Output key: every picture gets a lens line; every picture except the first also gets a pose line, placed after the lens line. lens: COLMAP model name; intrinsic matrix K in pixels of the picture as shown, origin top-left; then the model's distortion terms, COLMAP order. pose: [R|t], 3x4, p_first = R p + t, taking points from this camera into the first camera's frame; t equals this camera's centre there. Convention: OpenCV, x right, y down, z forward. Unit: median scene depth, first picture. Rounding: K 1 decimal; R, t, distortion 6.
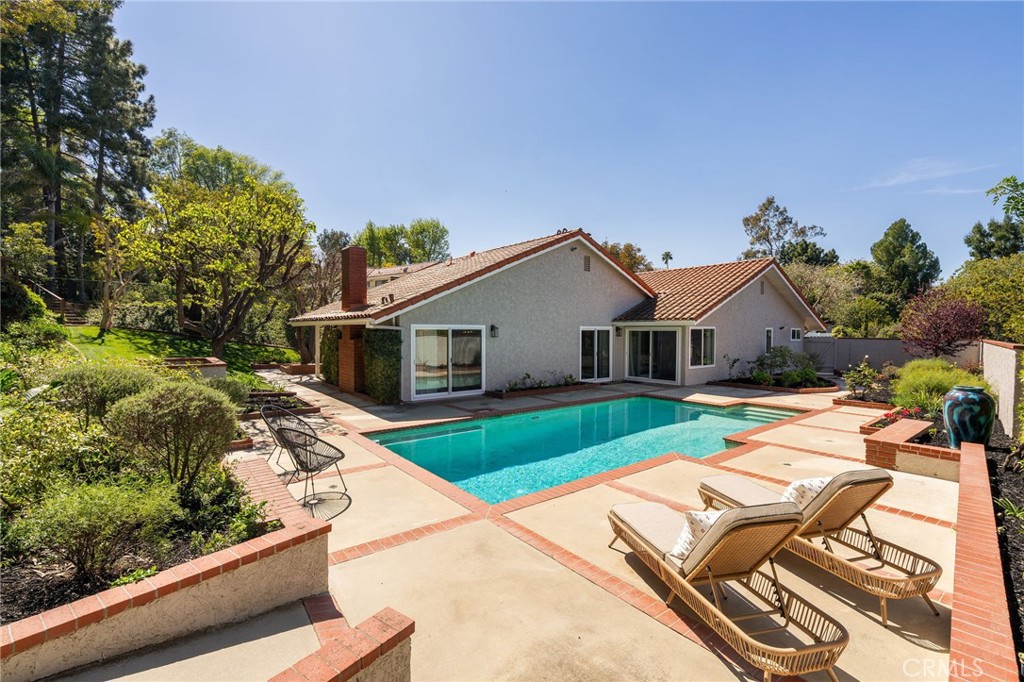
lens RADIAL K [[451.1, 0, 512.0], [0, 451.1, 341.0], [0, 0, 1]] dist [-0.000533, 0.000046]
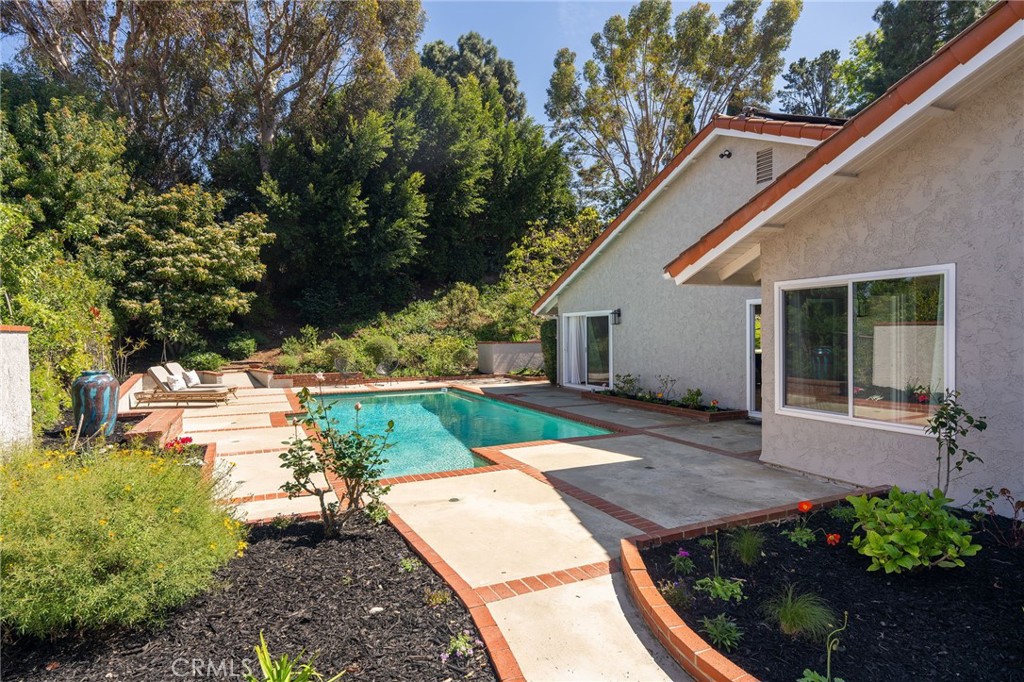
lens RADIAL K [[501.5, 0, 514.8], [0, 501.5, 319.2], [0, 0, 1]] dist [-0.002824, 0.000128]
pose [[-0.252303, -0.020662, -0.967428, 0.857444], [-0.002879, 0.999784, -0.020602, 0.001027], [0.967644, -0.002413, -0.252308, 1.046292]]
